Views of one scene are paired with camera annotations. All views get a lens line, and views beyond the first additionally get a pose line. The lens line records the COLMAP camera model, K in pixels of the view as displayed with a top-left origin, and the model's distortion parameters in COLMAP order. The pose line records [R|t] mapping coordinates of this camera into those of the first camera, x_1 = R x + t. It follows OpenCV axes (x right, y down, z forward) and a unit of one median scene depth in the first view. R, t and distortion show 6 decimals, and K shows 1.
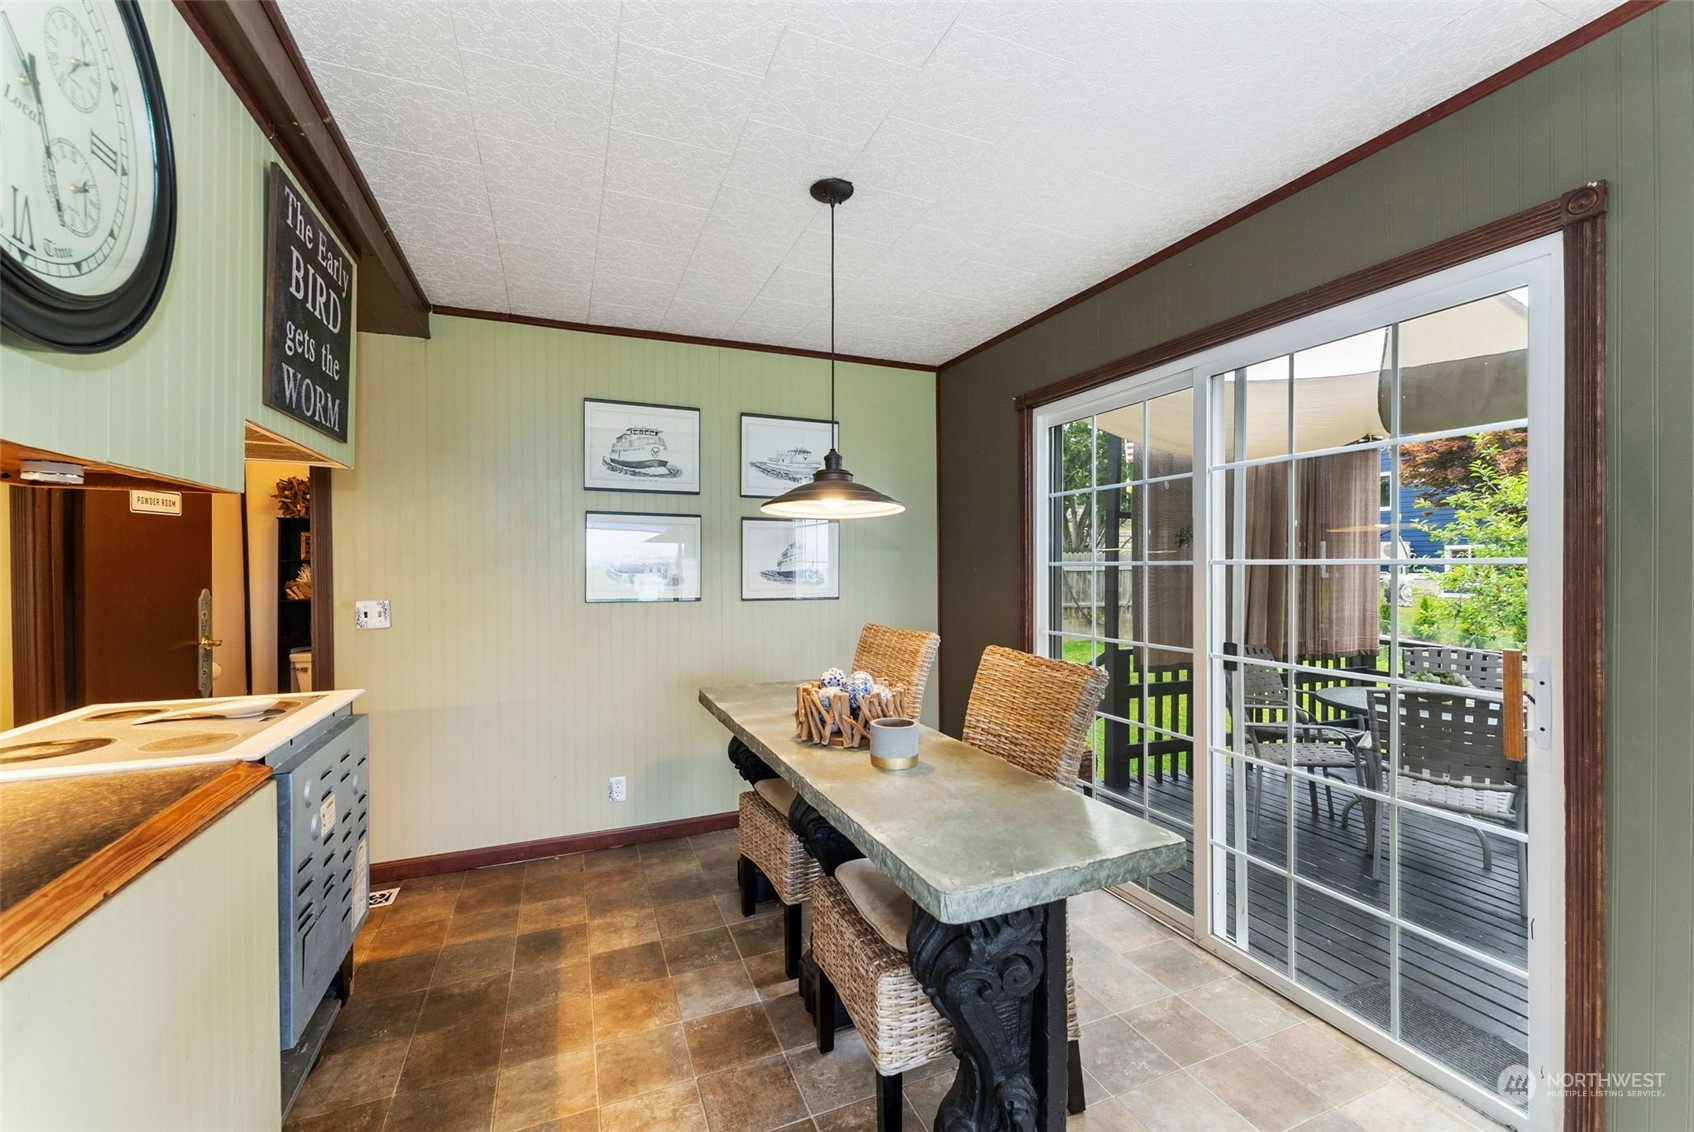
lens RADIAL K [[680.7, 0, 846.9], [0, 680.7, 566.1], [0, 0, 1]] dist [-0.001473, 0.000091]
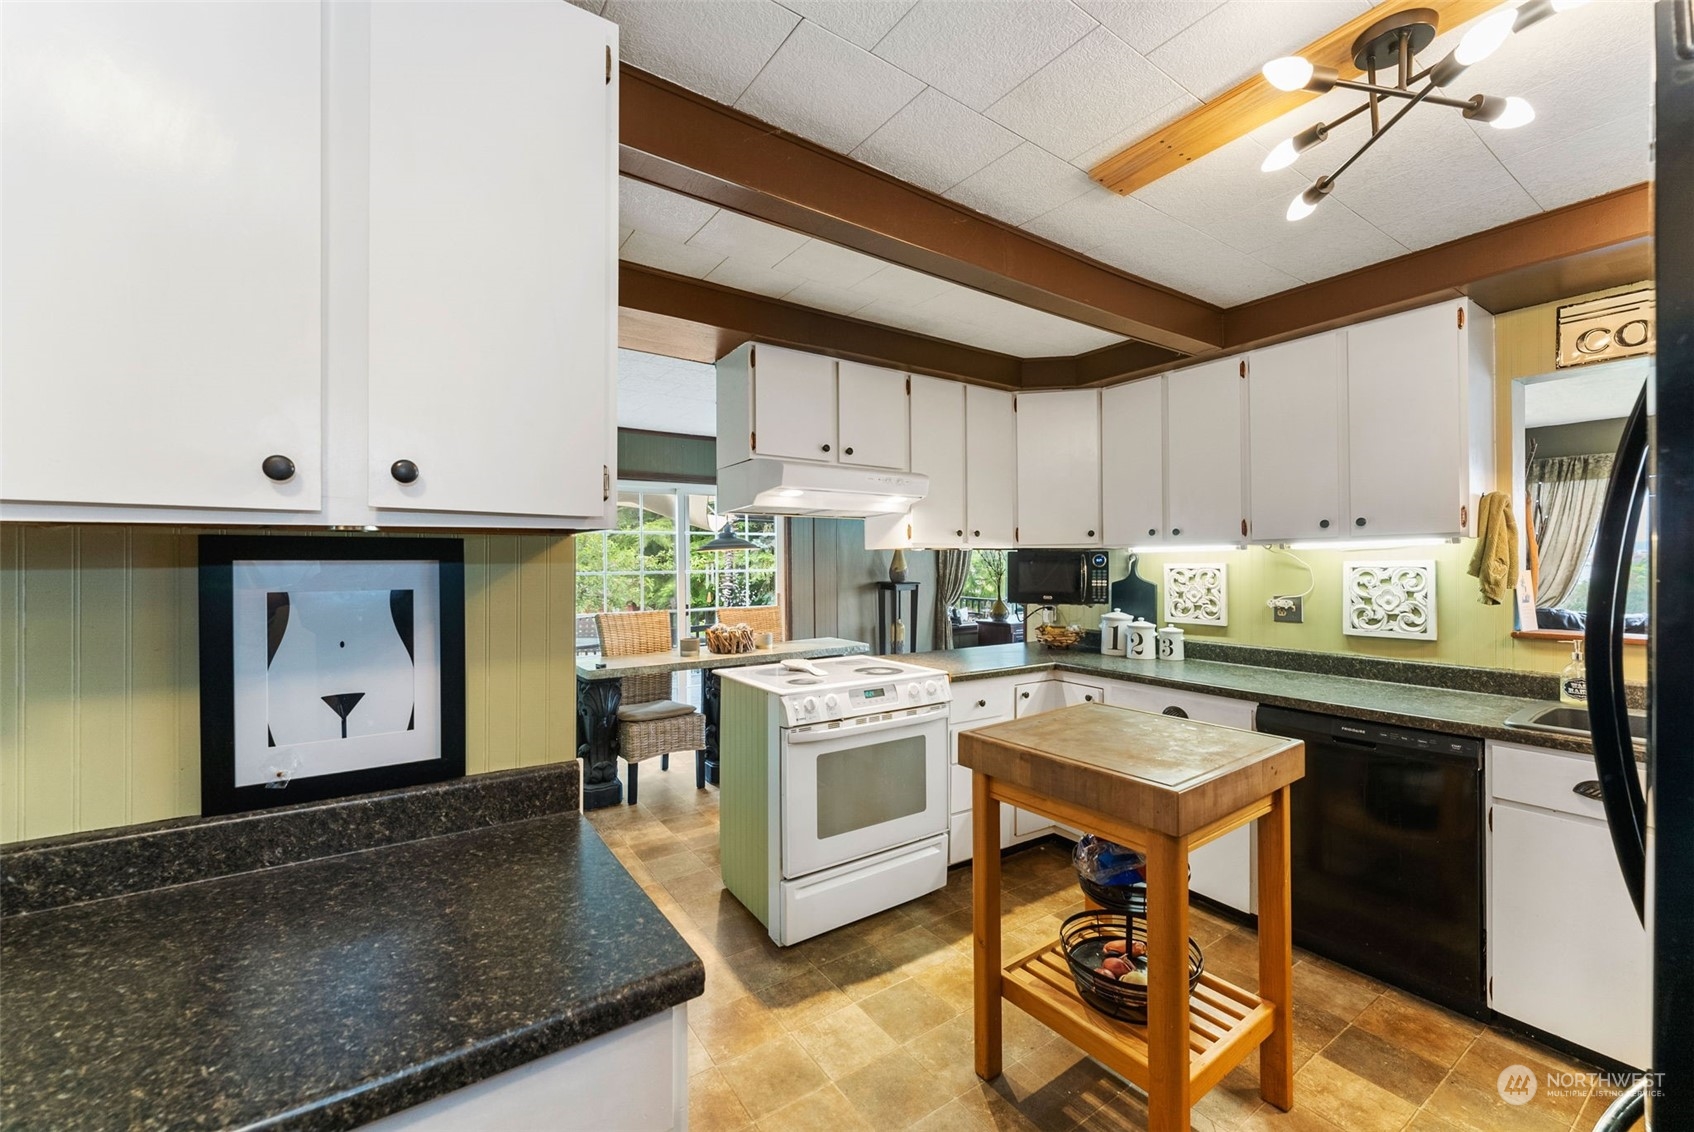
lens RADIAL K [[680.7, 0, 849.3], [0, 680.7, 565.3], [0, 0, 1]] dist [-0.001473, 0.000091]
pose [[-0.202631, -0.002948, 0.979251, -1.924204], [0.004189, 0.999984, 0.003877, -0.034773], [-0.979246, 0.004887, -0.202615, 0.909067]]
